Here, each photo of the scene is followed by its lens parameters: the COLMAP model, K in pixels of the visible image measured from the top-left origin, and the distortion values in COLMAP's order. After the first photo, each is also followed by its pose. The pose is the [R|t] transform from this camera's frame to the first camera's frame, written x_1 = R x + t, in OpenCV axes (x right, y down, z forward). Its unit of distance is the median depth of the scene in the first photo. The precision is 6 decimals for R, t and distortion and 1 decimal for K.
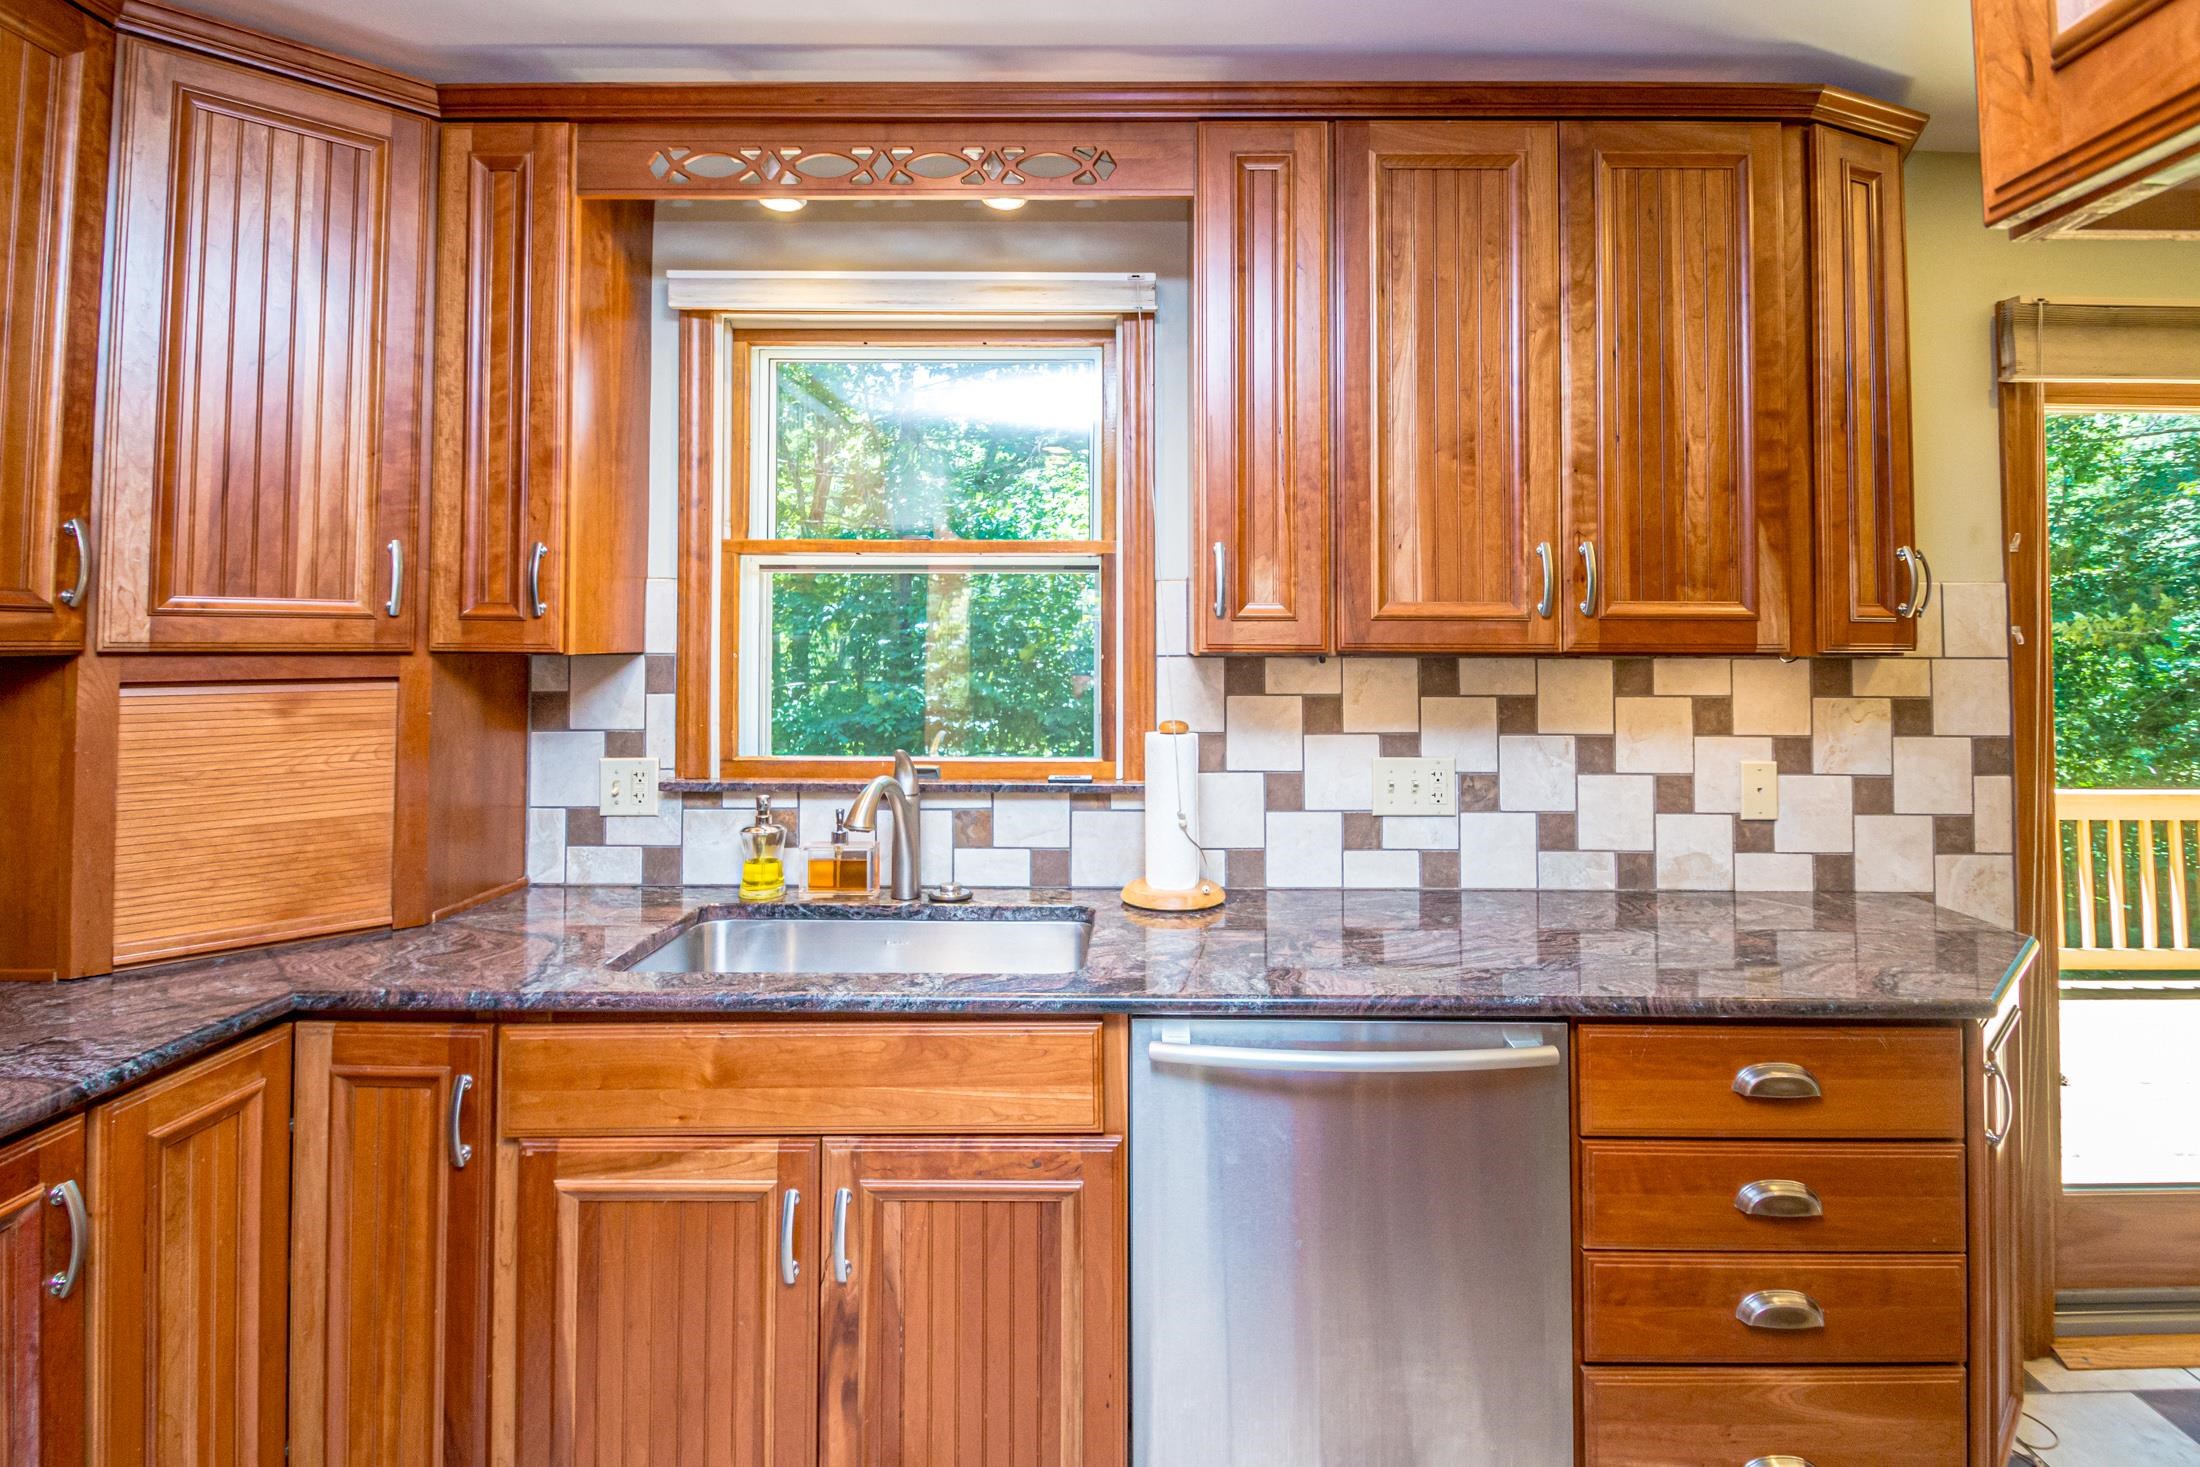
lens RADIAL K [[1191.8, 0, 1092.9], [0, 1191.8, 612.8], [0, 0, 1]] dist [0.017155, 0.000342]
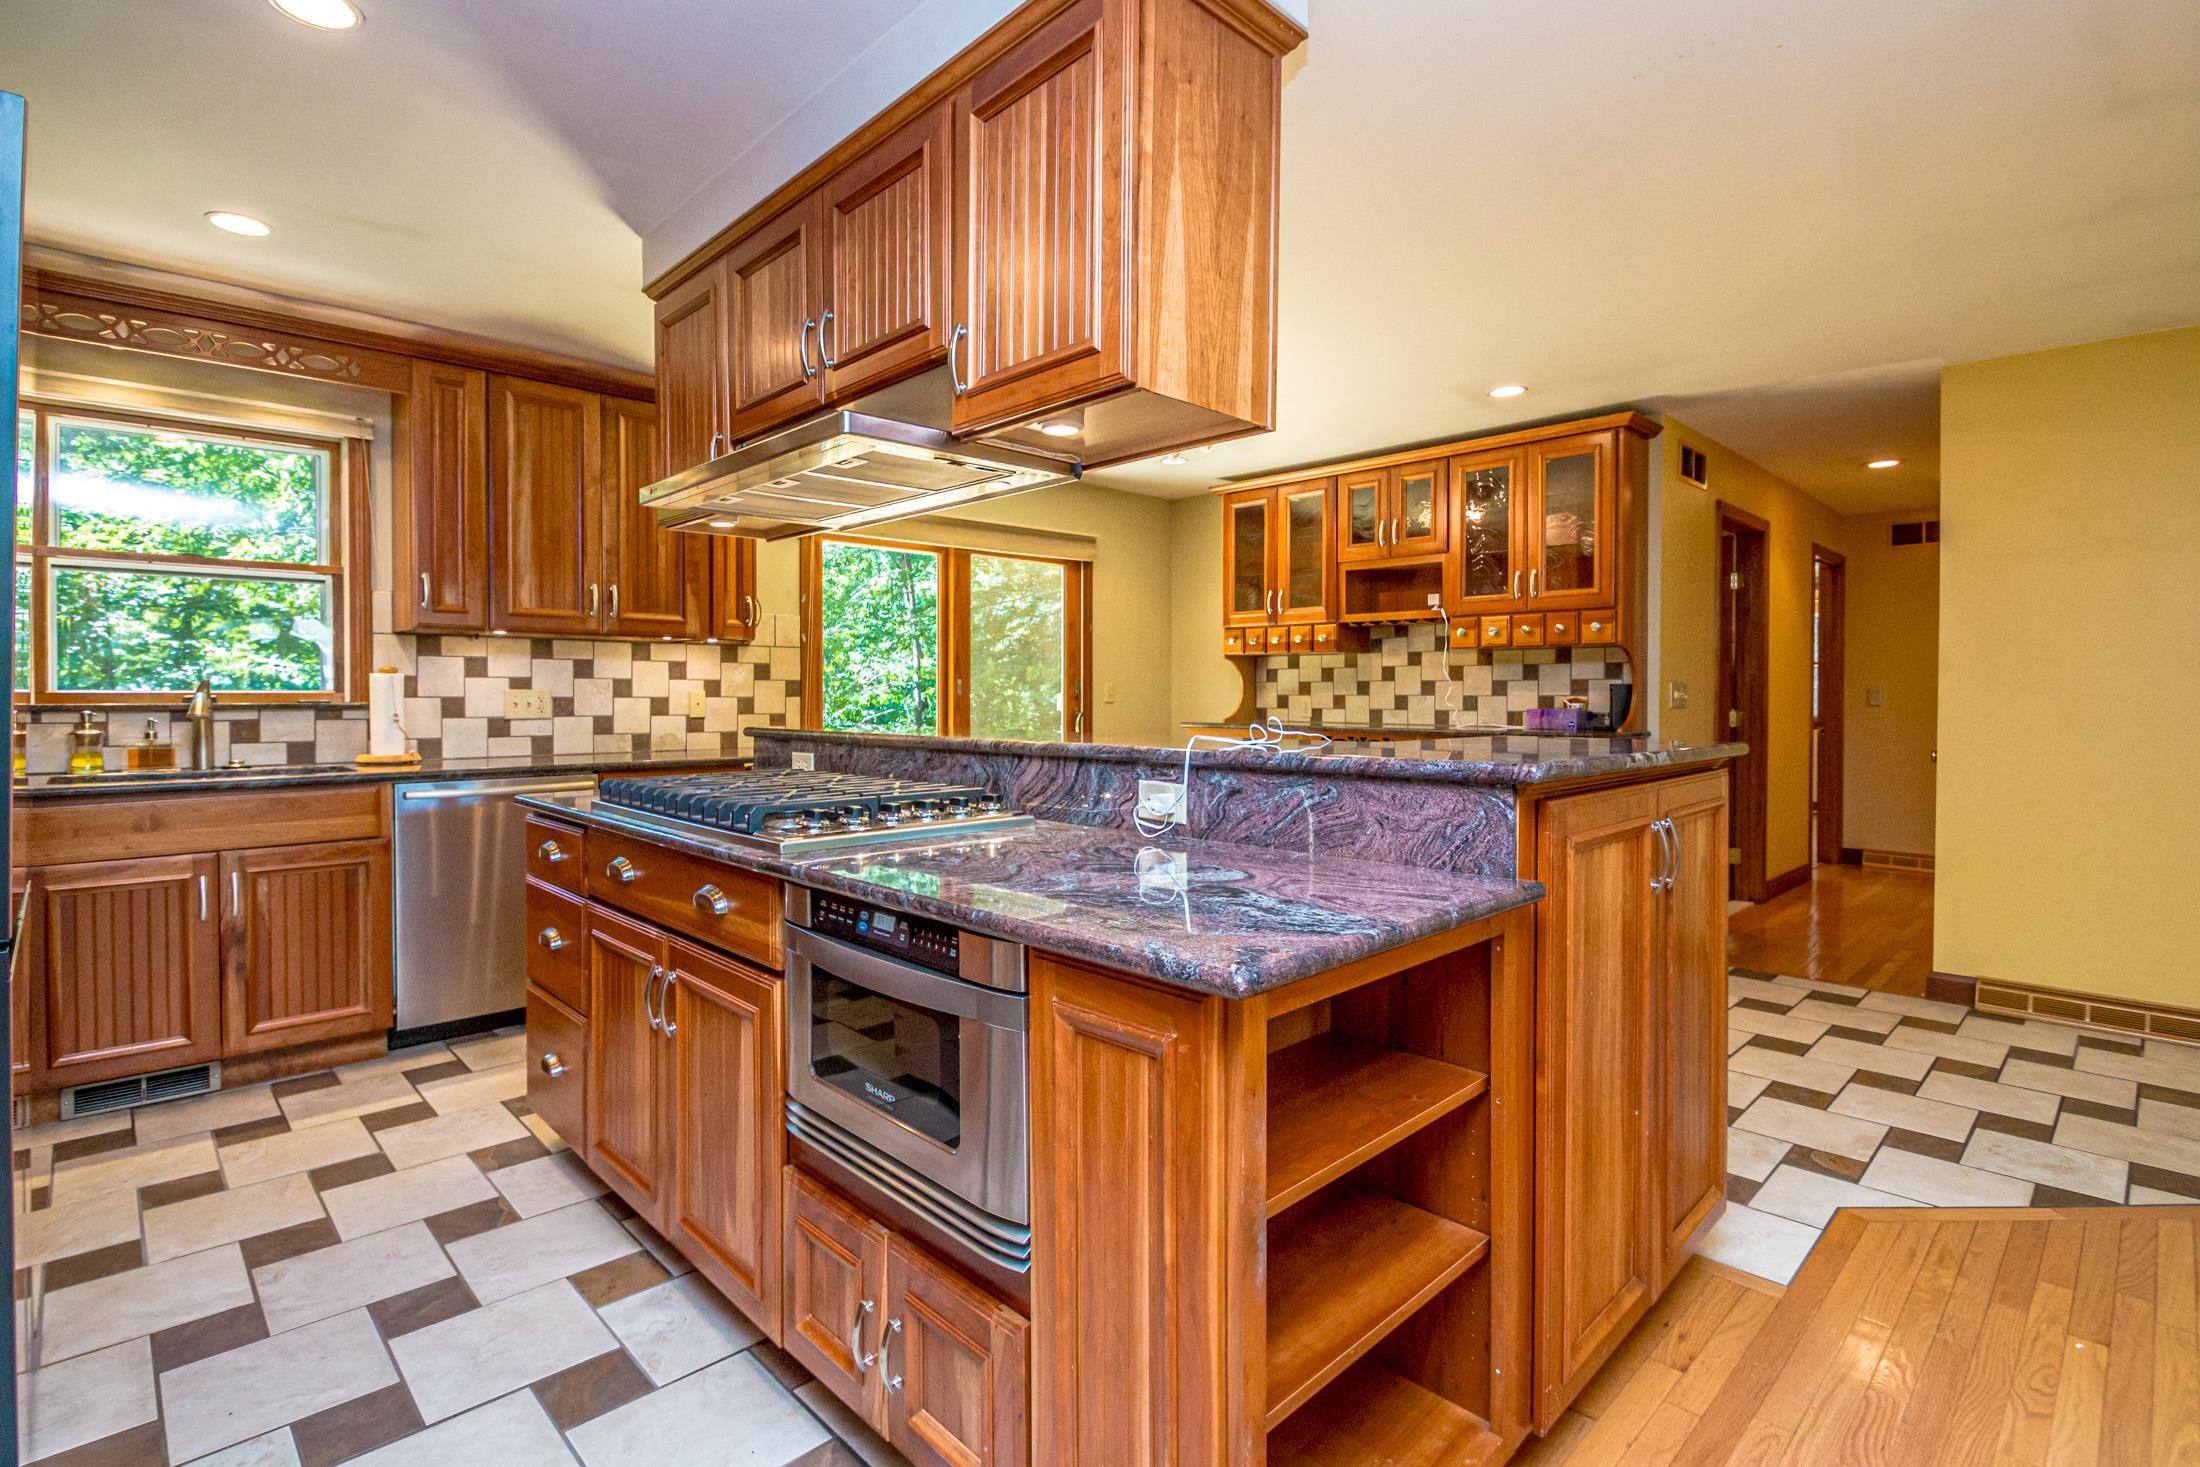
lens RADIAL K [[1054.6, 0, 1101.0], [0, 1054.6, 709.9], [0, 0, 1]] dist [-0.012959, -0.000503]
pose [[0.711548, -0.012236, 0.702531, -0.279531], [-0.022906, 0.998913, 0.040598, 0.063310], [-0.702264, -0.044980, 0.710494, -0.905064]]
